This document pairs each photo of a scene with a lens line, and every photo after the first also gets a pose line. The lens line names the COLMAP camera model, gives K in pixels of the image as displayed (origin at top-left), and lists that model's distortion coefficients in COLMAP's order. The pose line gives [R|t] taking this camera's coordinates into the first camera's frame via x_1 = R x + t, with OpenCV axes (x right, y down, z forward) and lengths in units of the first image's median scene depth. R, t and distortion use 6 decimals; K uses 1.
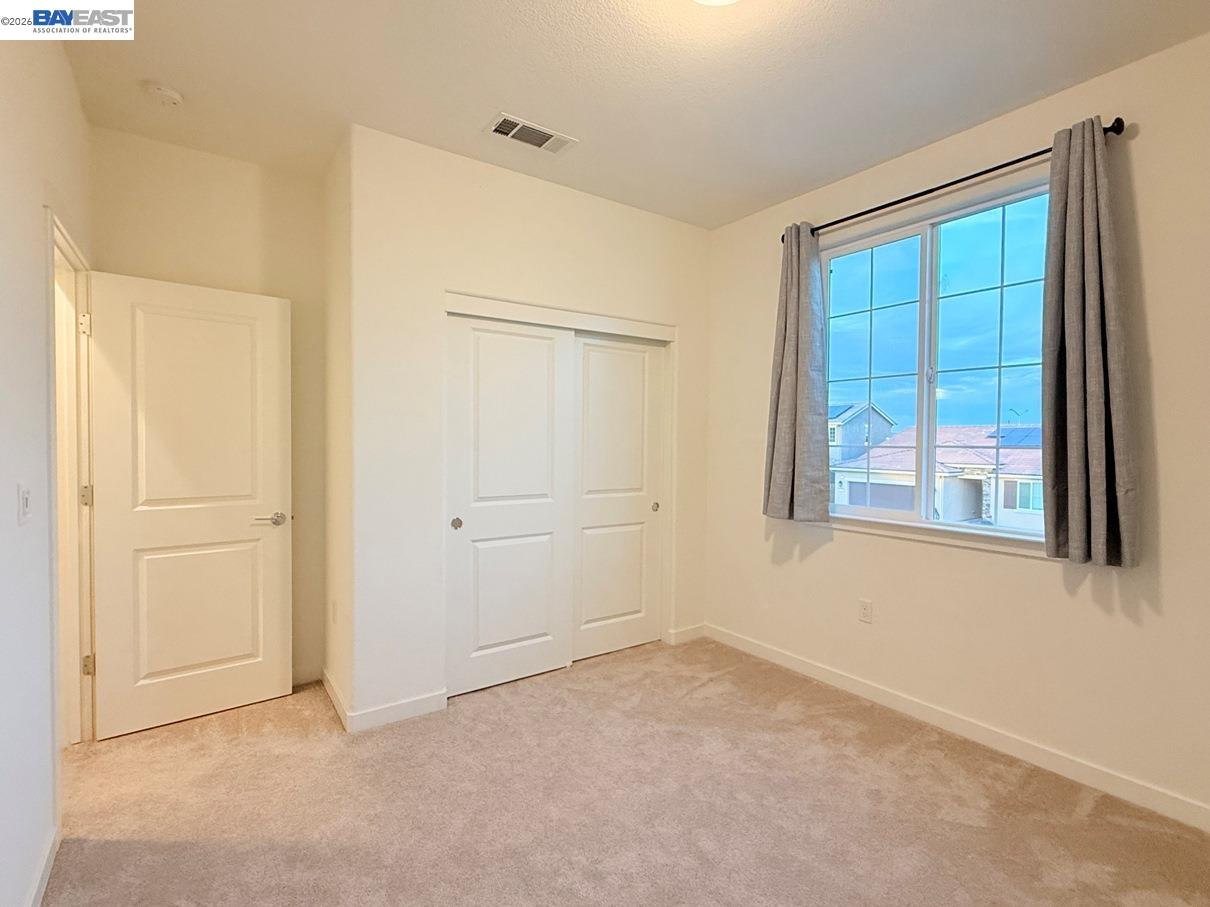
lens RADIAL K [[575.0, 0, 604.3], [0, 575.0, 450.6], [0, 0, 1]] dist [0.000622, 0.003127]
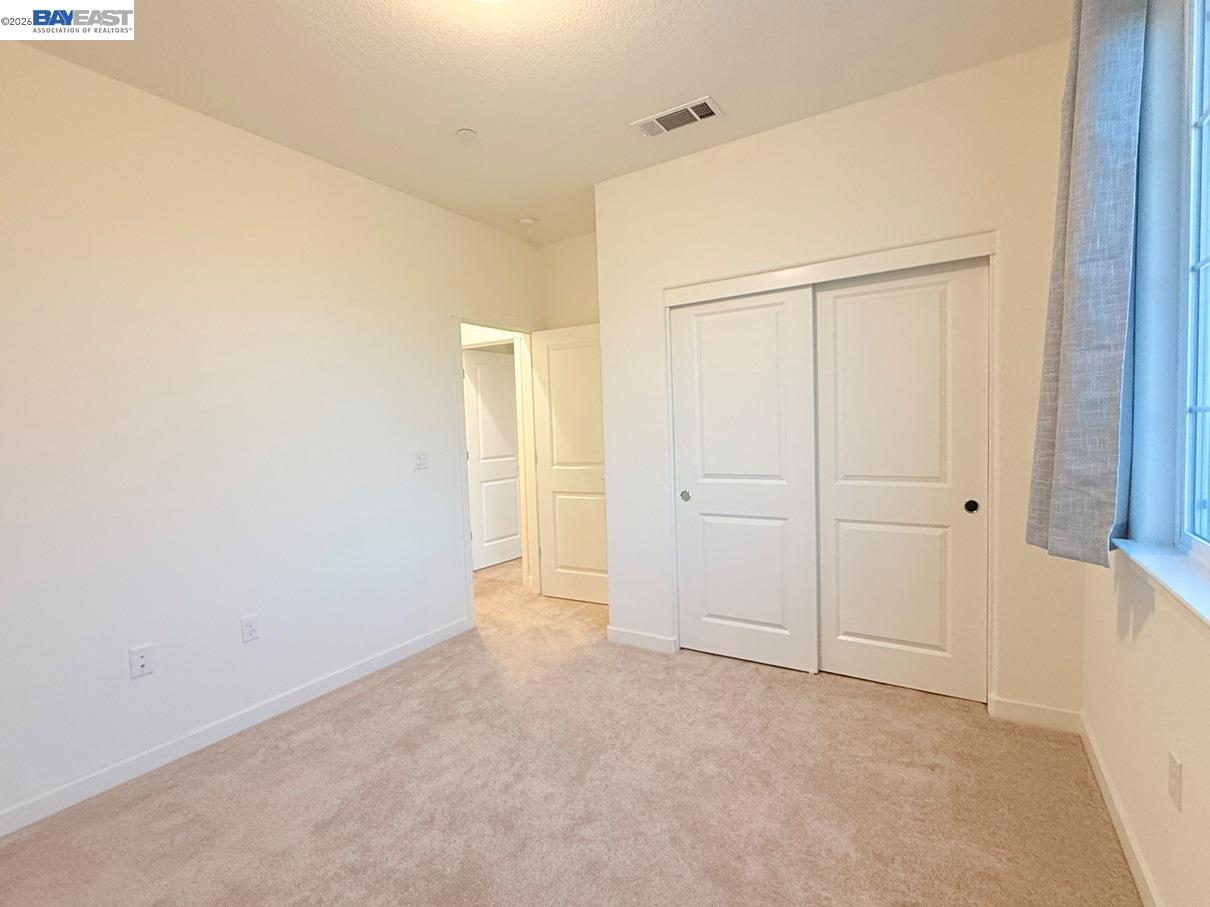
lens RADIAL K [[575.0, 0, 603.3], [0, 575.0, 457.9], [0, 0, 1]] dist [0.000622, 0.003127]
pose [[0.381452, 0.033775, -0.923772, 0.687228], [0.019943, 0.998799, 0.044753, 0.000570], [0.924174, -0.035494, 0.380320, 0.424701]]
